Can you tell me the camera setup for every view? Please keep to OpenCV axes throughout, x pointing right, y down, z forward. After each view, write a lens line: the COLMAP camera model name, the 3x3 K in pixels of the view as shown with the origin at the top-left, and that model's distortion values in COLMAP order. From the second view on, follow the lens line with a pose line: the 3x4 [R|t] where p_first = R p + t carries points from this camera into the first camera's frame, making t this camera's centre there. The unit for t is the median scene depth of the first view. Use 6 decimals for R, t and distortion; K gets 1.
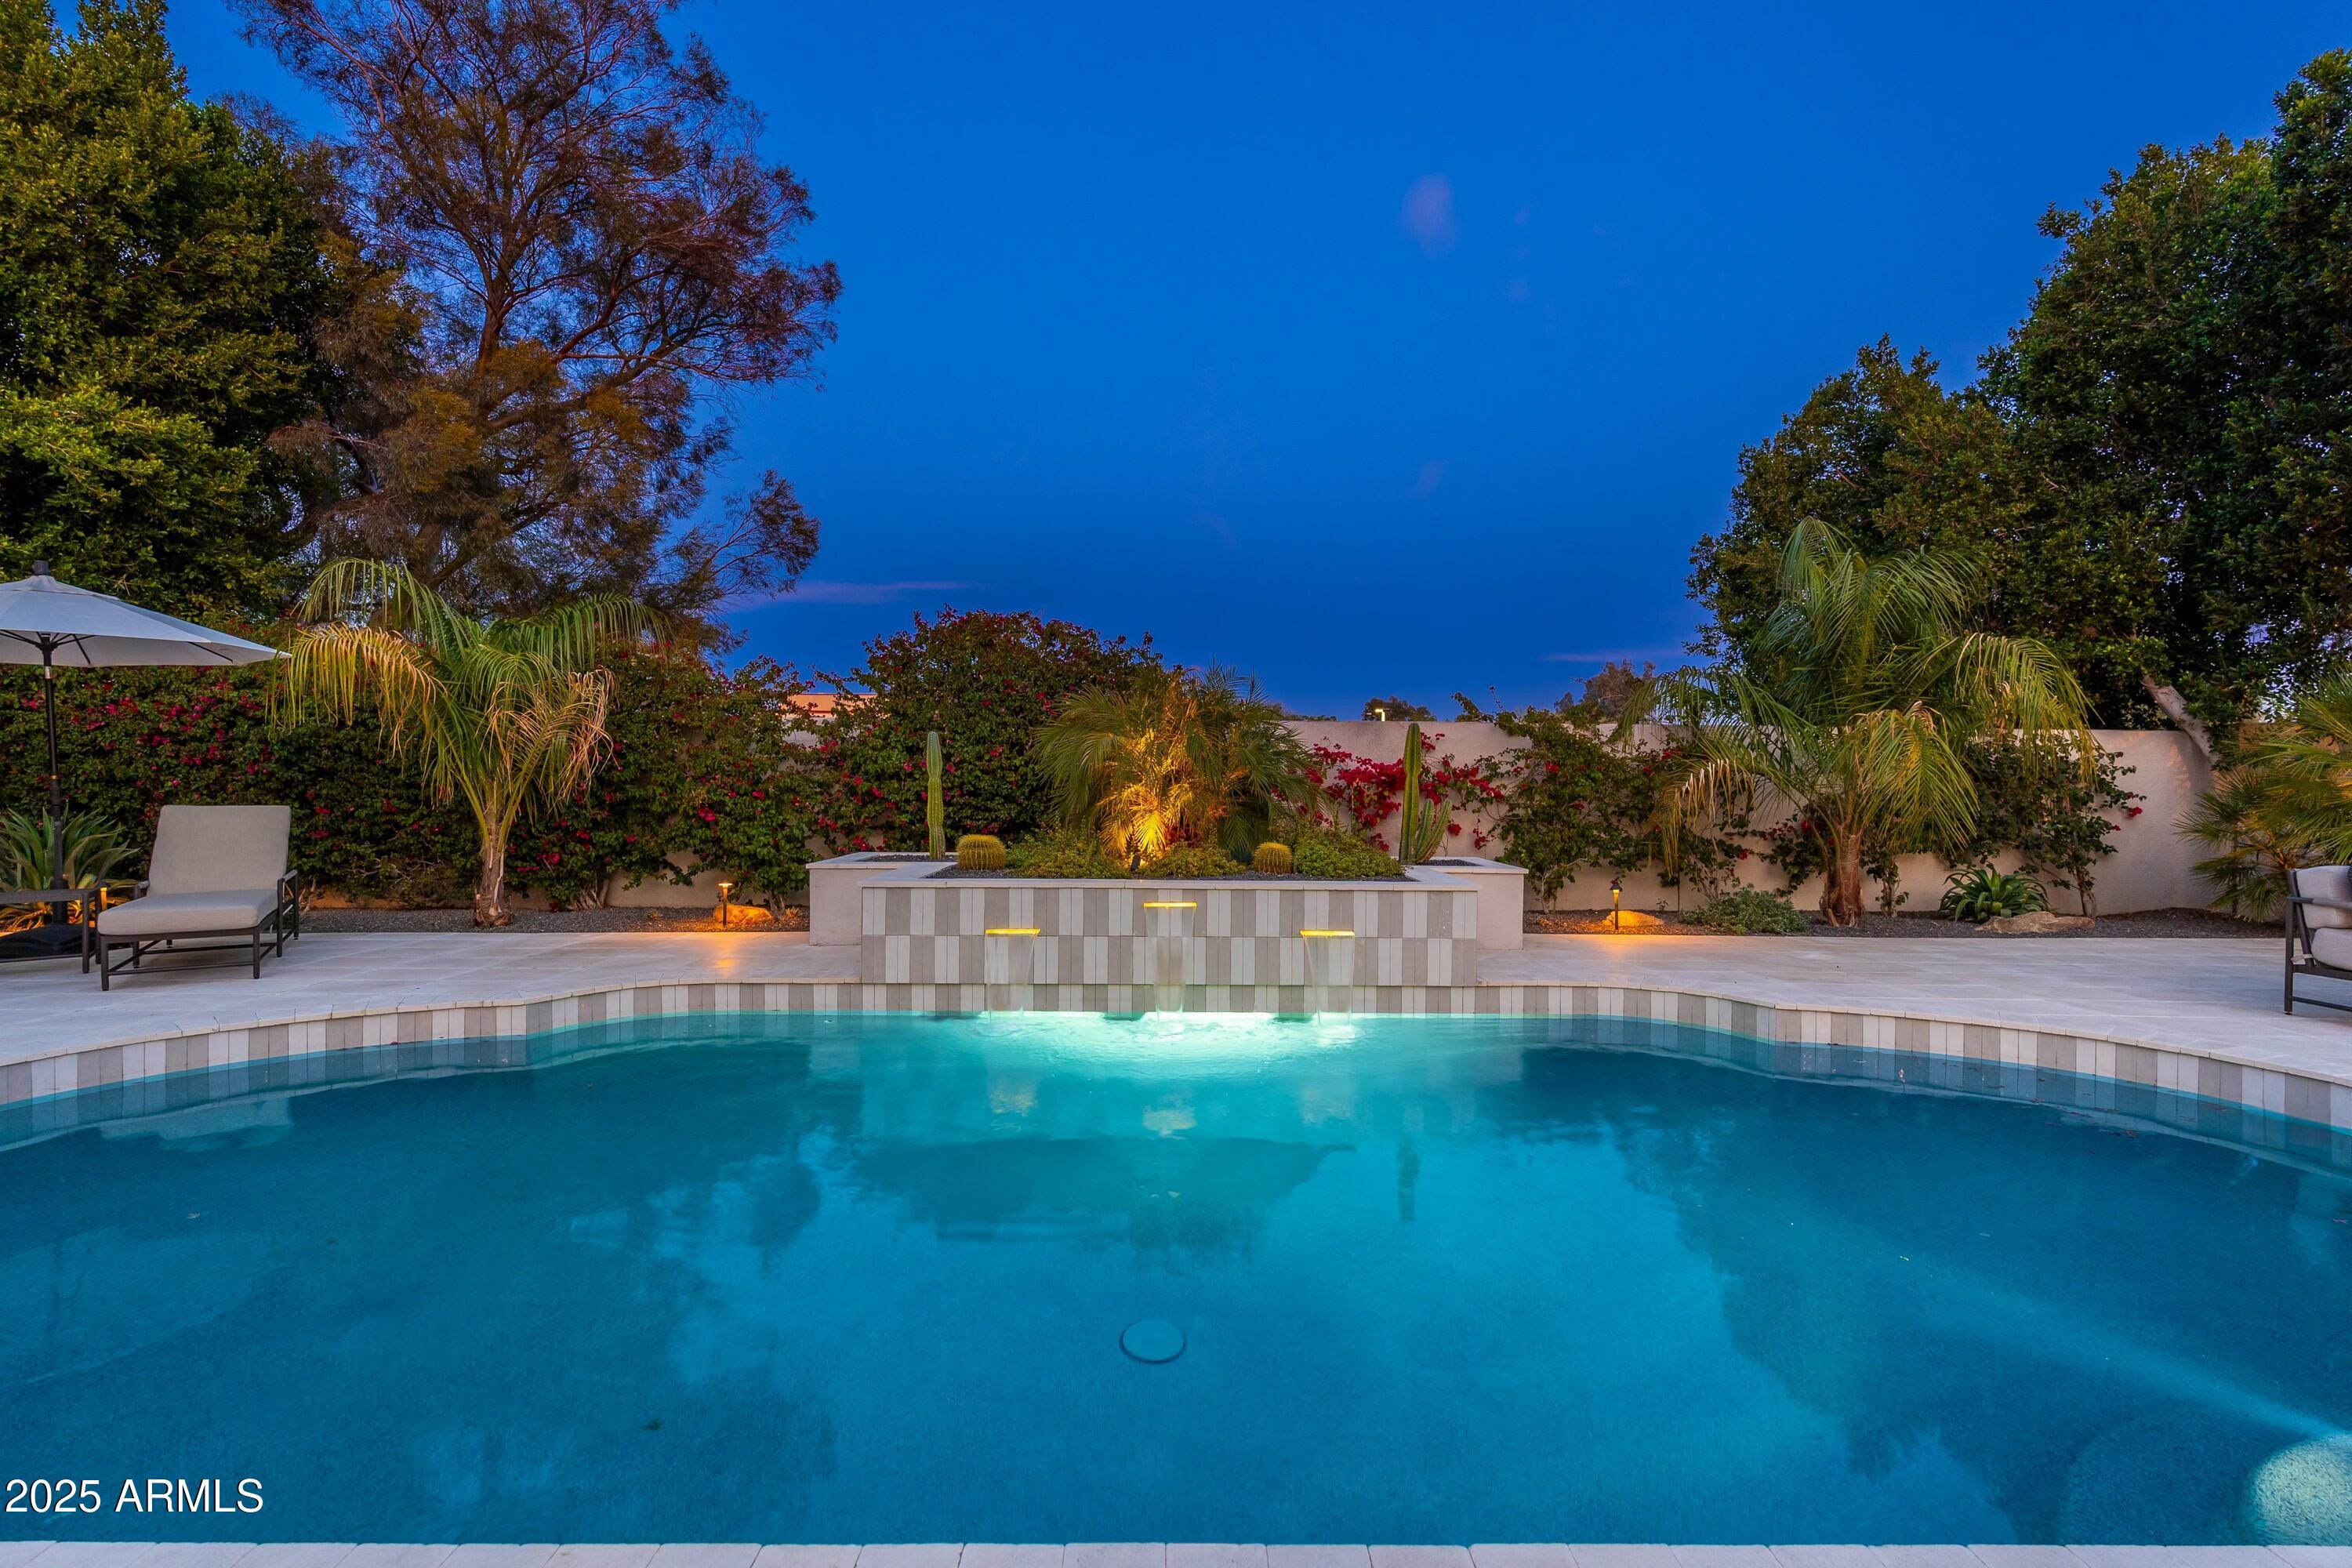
lens RADIAL K [[1033.9, 0, 1175.1], [0, 1033.9, 789.6], [0, 0, 1]] dist [-0.000472, -0.000679]
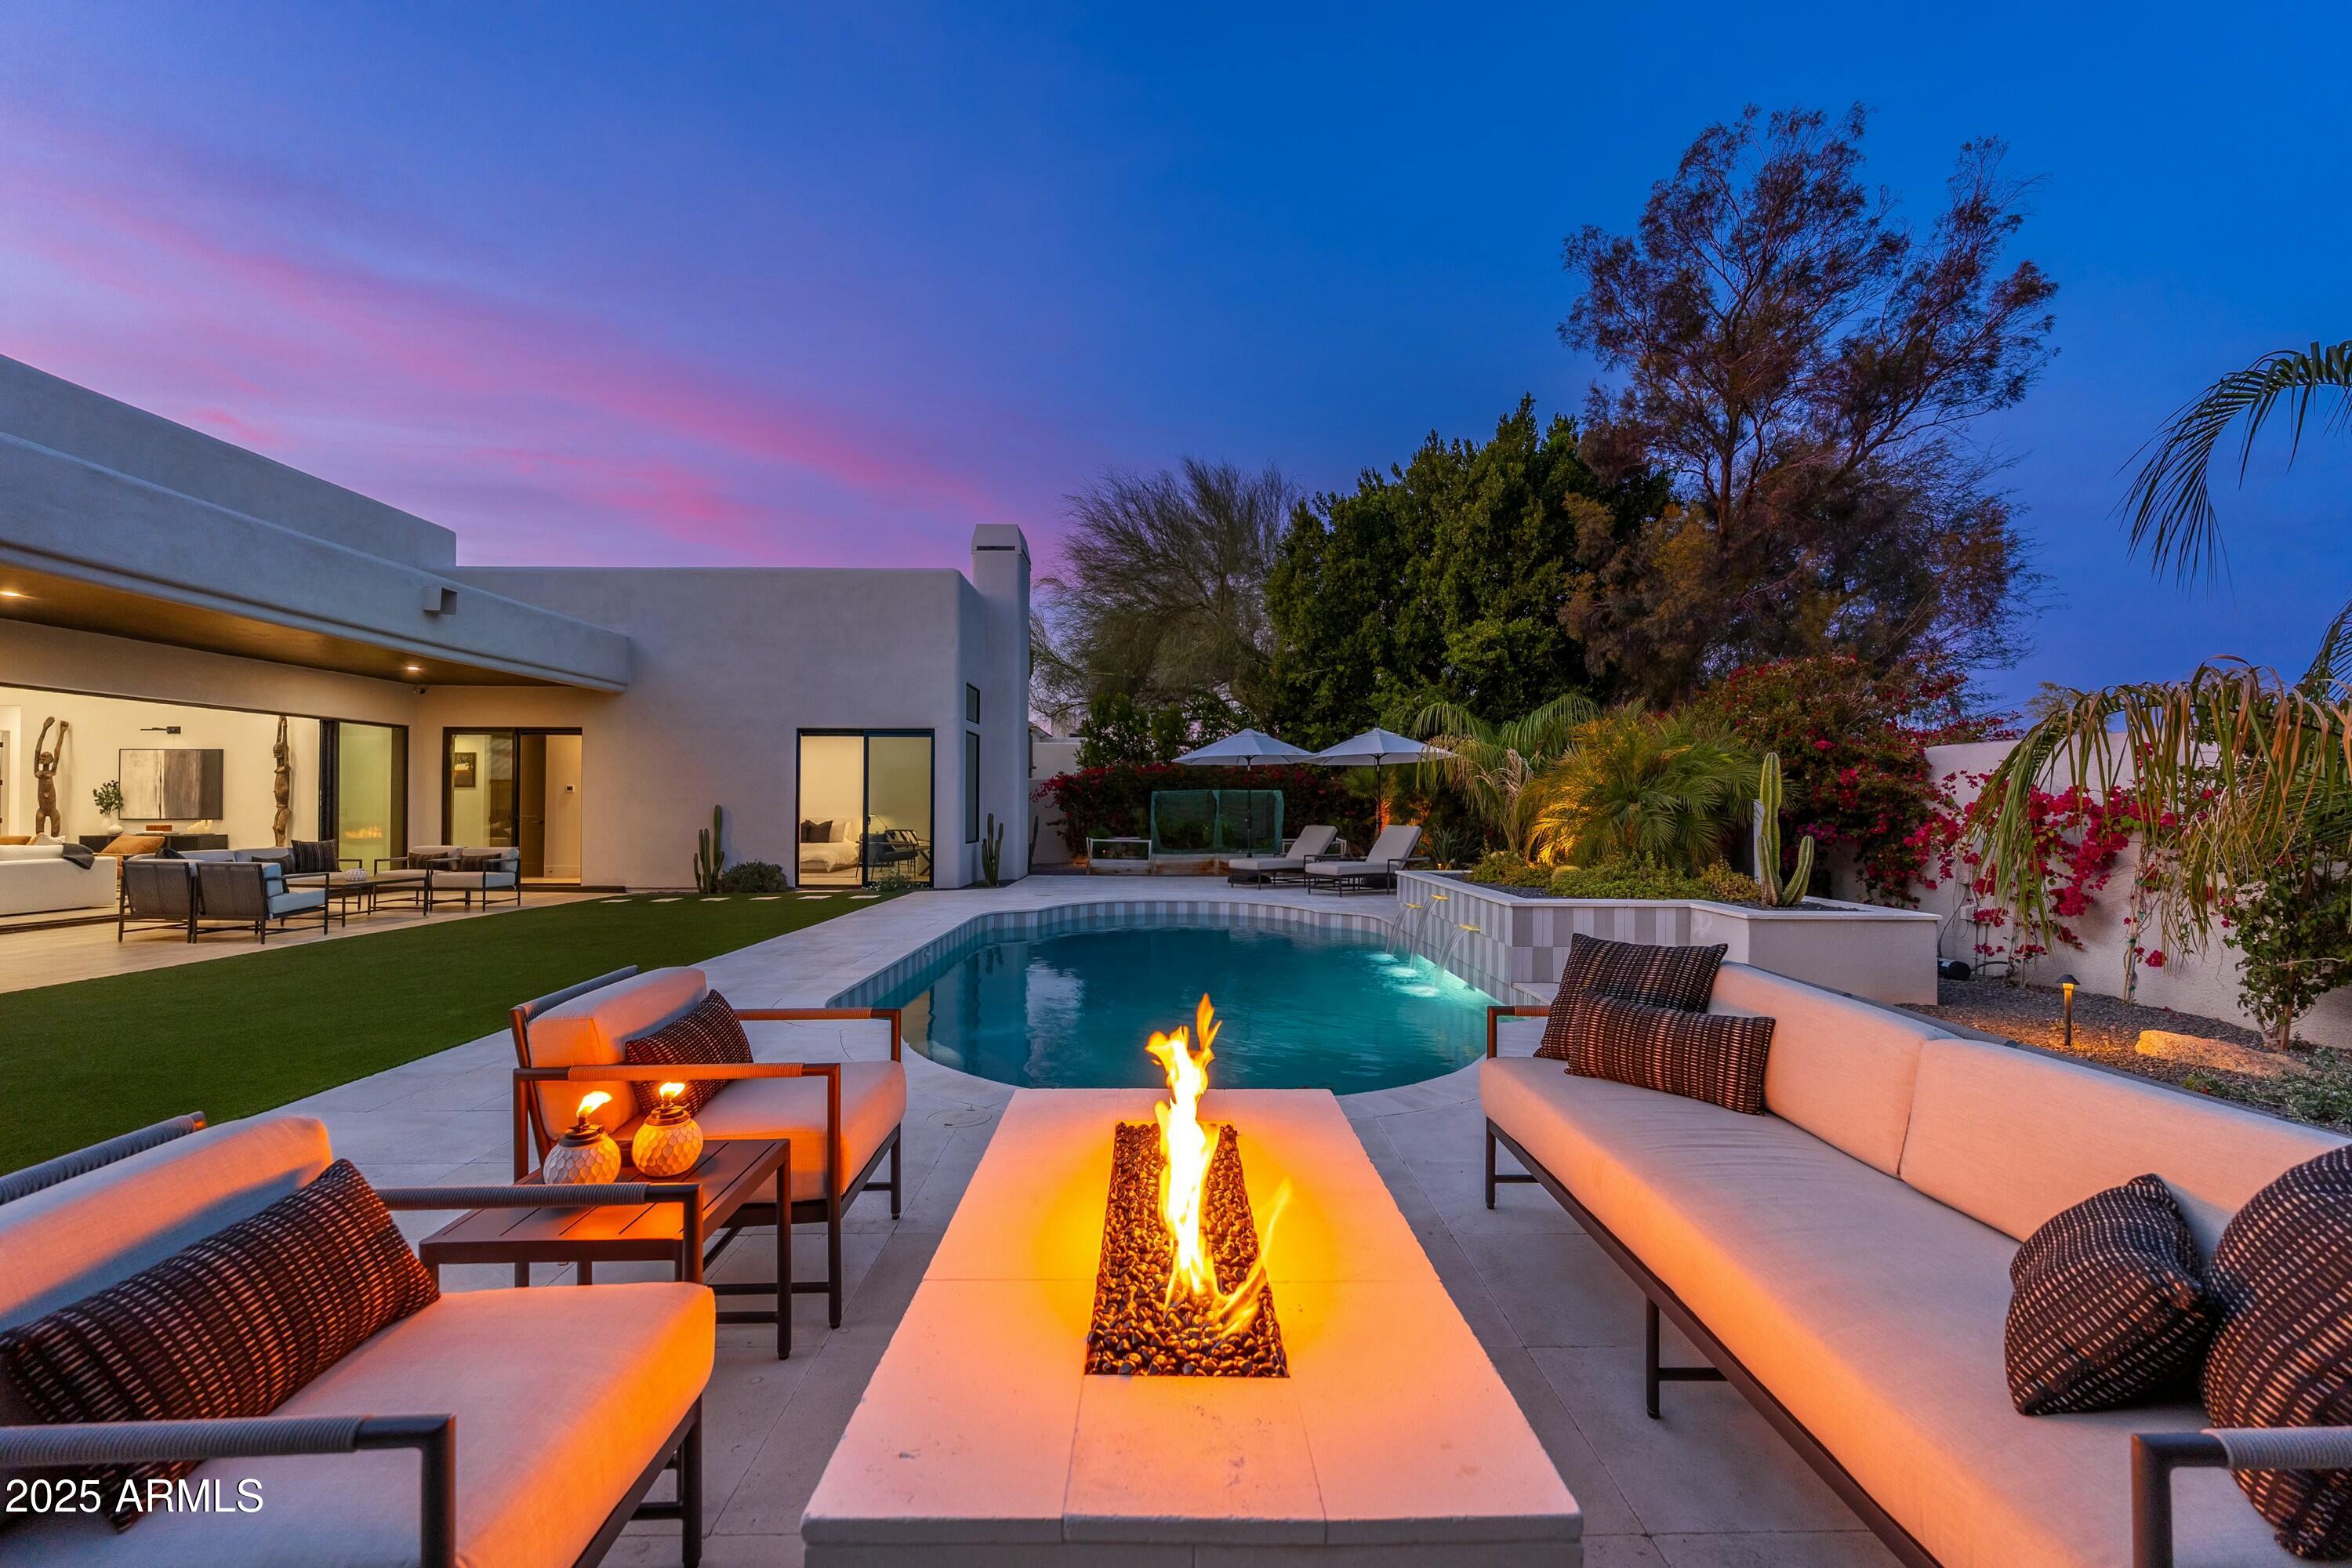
lens RADIAL K [[1033.9, 0, 1175.1], [0, 1033.9, 789.6], [0, 0, 1]] dist [-0.000472, -0.000679]
pose [[0.006810, -0.023600, -0.999698, 0.957859], [-0.012364, 0.999643, -0.023683, -0.002409], [0.999900, 0.012521, 0.006516, 0.387957]]
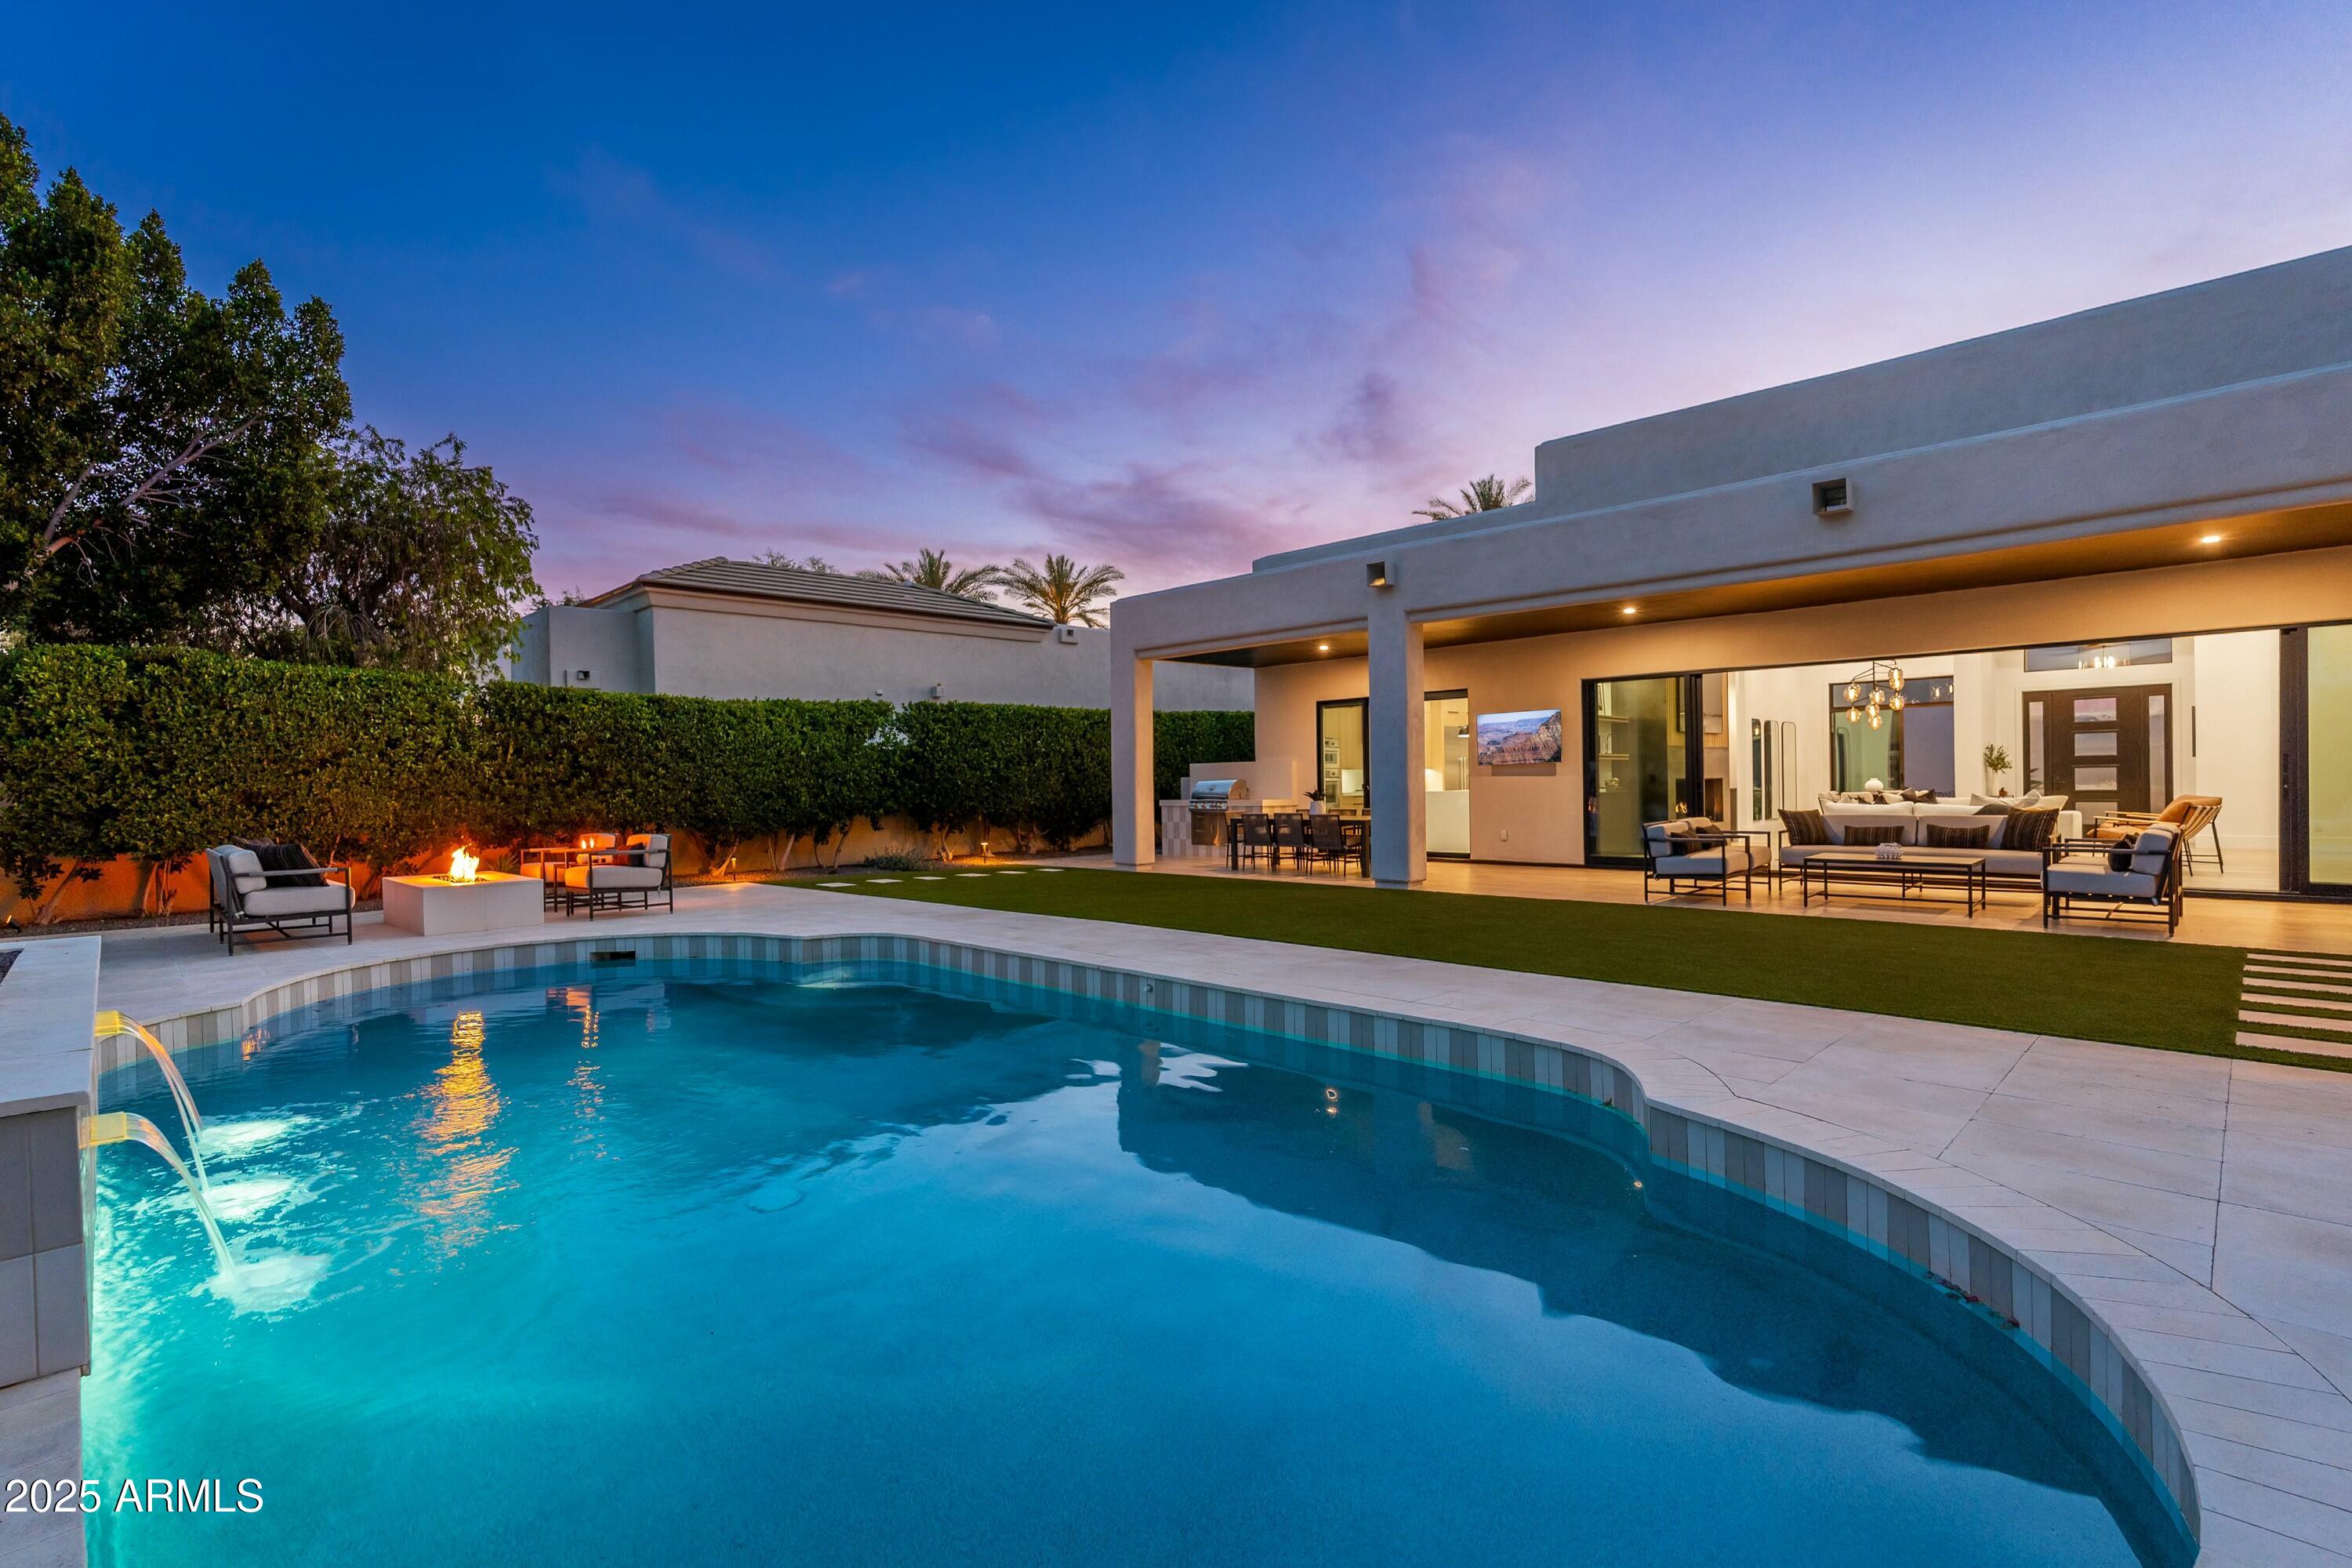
lens RADIAL K [[1108.5, 0, 1154.7], [0, 1108.5, 787.3], [0, 0, 1]] dist [-0.004185, 0.000242]
pose [[-0.695732, 0.002923, 0.718296, -0.531118], [0.018754, 0.999725, 0.014097, -0.008299], [-0.718057, 0.023278, -0.695595, 0.656011]]
